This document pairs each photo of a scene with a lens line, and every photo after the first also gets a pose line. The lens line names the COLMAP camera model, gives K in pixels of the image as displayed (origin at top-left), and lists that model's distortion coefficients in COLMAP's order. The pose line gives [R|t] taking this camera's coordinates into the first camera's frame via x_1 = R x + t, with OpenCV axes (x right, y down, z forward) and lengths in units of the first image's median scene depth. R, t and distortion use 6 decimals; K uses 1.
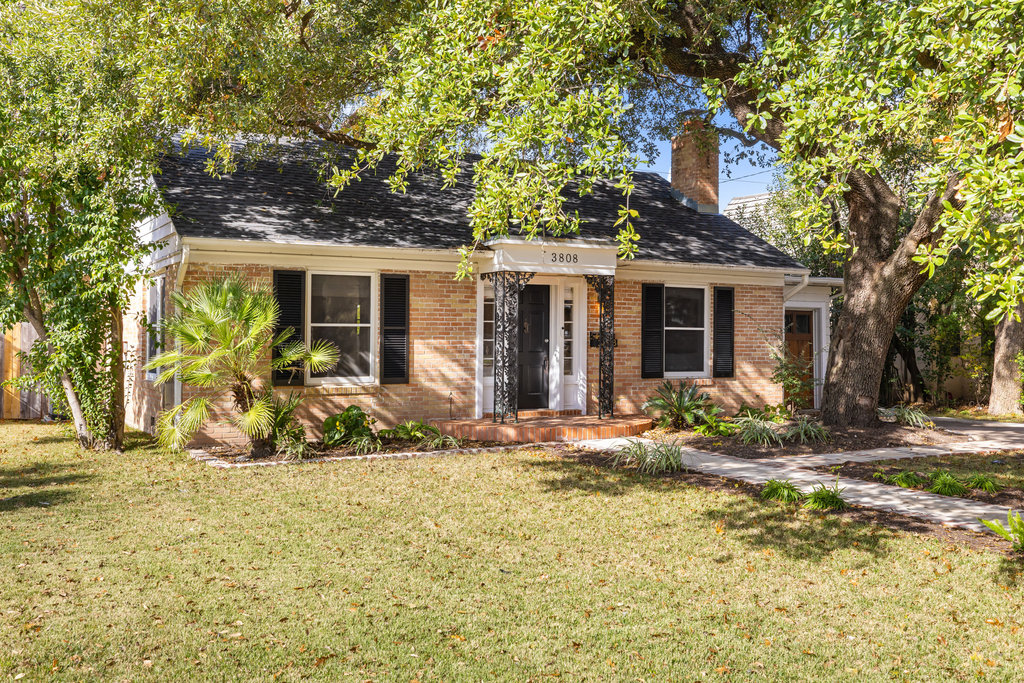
lens RADIAL K [[1031.0, 0, 511.9], [0, 1031.0, 340.8], [0, 0, 1]] dist [-0.007394, 0.000000]
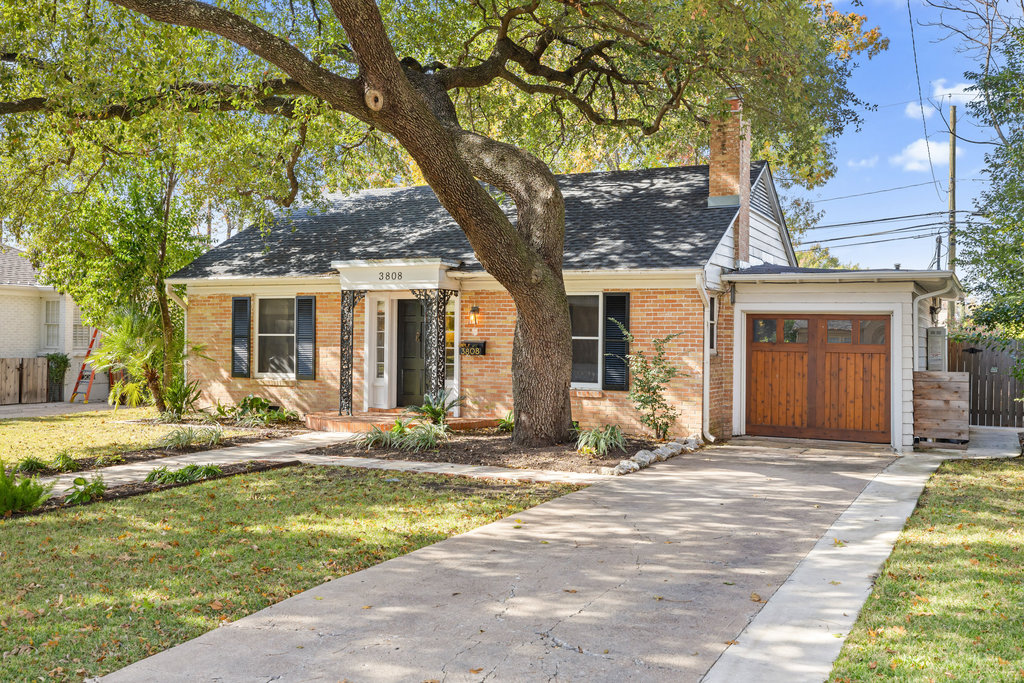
lens RADIAL K [[1031.0, 0, 511.9], [0, 1031.0, 341.7], [0, 0, 1]] dist [-0.007394, 0.000000]
pose [[0.536597, -0.005446, -0.843821, 1.083620], [-0.019447, 0.999634, -0.018818, 0.012374], [0.843615, 0.026508, 0.536294, 0.495829]]
